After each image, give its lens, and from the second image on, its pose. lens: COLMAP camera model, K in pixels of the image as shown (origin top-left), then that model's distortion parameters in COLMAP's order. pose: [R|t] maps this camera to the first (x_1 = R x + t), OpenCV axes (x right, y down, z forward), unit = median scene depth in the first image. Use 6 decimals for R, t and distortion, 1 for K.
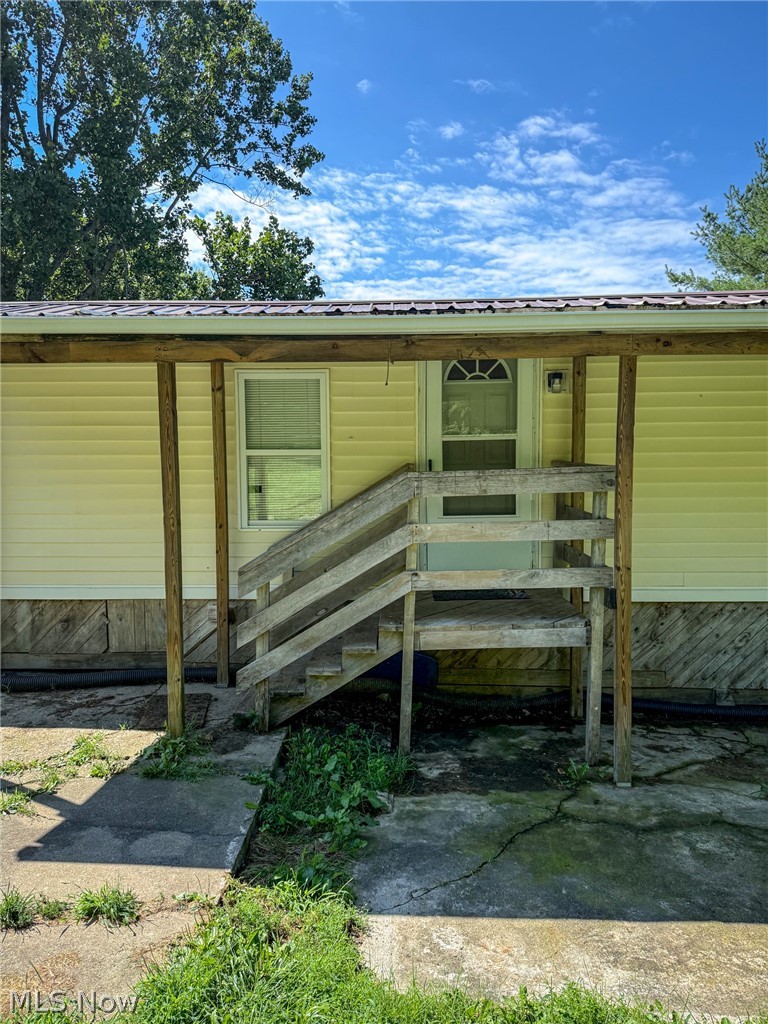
lens RADIAL K [[730.3, 0, 384.0], [0, 730.3, 512.0], [0, 0, 1]] dist [0.021938, -0.007180]
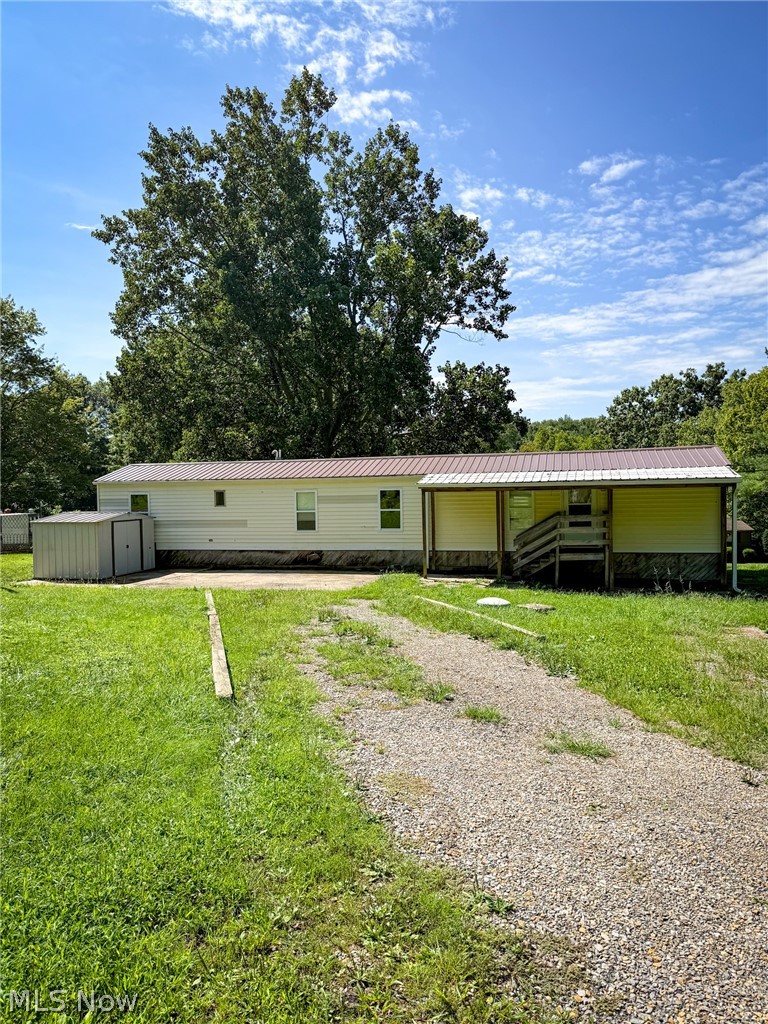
lens RADIAL K [[730.3, 0, 384.0], [0, 730.3, 512.0], [0, 0, 1]] dist [0.021938, -0.007180]
pose [[0.972845, -0.005345, -0.231396, 0.031624], [-0.000996, 0.999627, -0.027277, 0.030708], [0.231456, 0.026766, 0.972477, -2.480513]]
